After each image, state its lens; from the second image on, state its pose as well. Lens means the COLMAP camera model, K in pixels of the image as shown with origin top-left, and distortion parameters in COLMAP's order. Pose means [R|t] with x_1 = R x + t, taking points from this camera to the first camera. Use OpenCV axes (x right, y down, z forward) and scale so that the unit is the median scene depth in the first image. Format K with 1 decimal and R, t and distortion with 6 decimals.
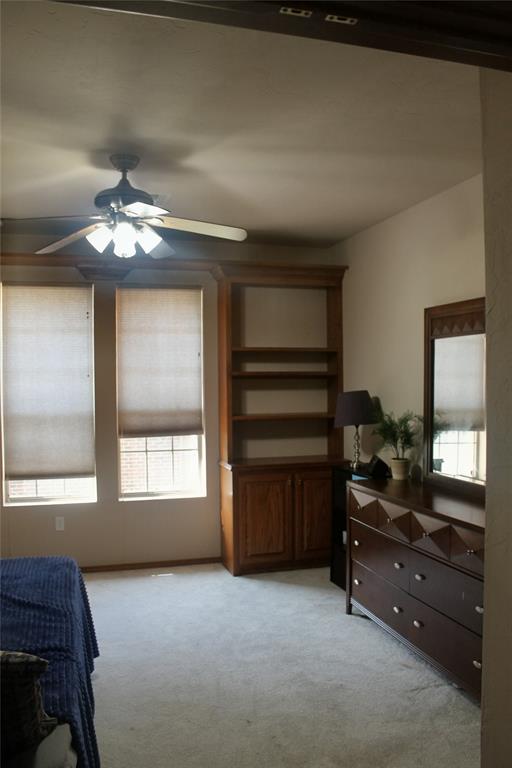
lens RADIAL K [[638.4, 0, 254.6], [0, 638.4, 383.4], [0, 0, 1]] dist [-0.124281, 0.059629]
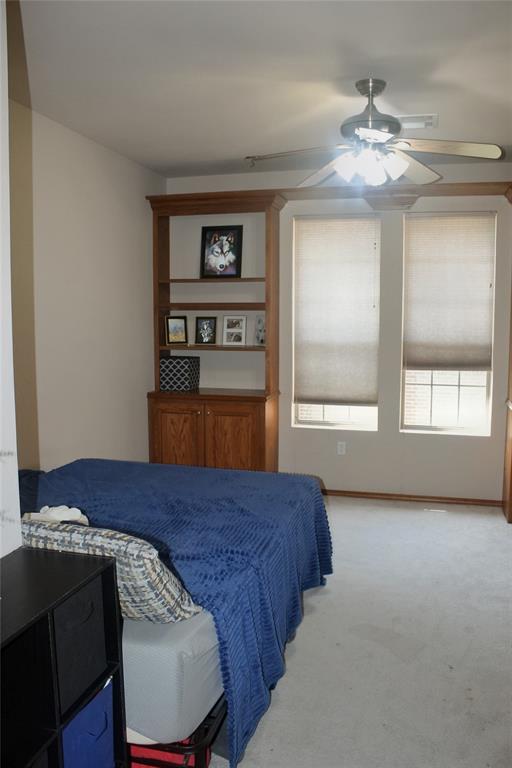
lens RADIAL K [[638.4, 0, 254.5], [0, 638.4, 381.7], [0, 0, 1]] dist [-0.124281, 0.059629]
pose [[0.858143, 0.067540, -0.508949, 0.096917], [-0.014001, 0.994019, 0.108305, 0.000323], [0.513220, -0.085815, 0.853956, 0.027034]]
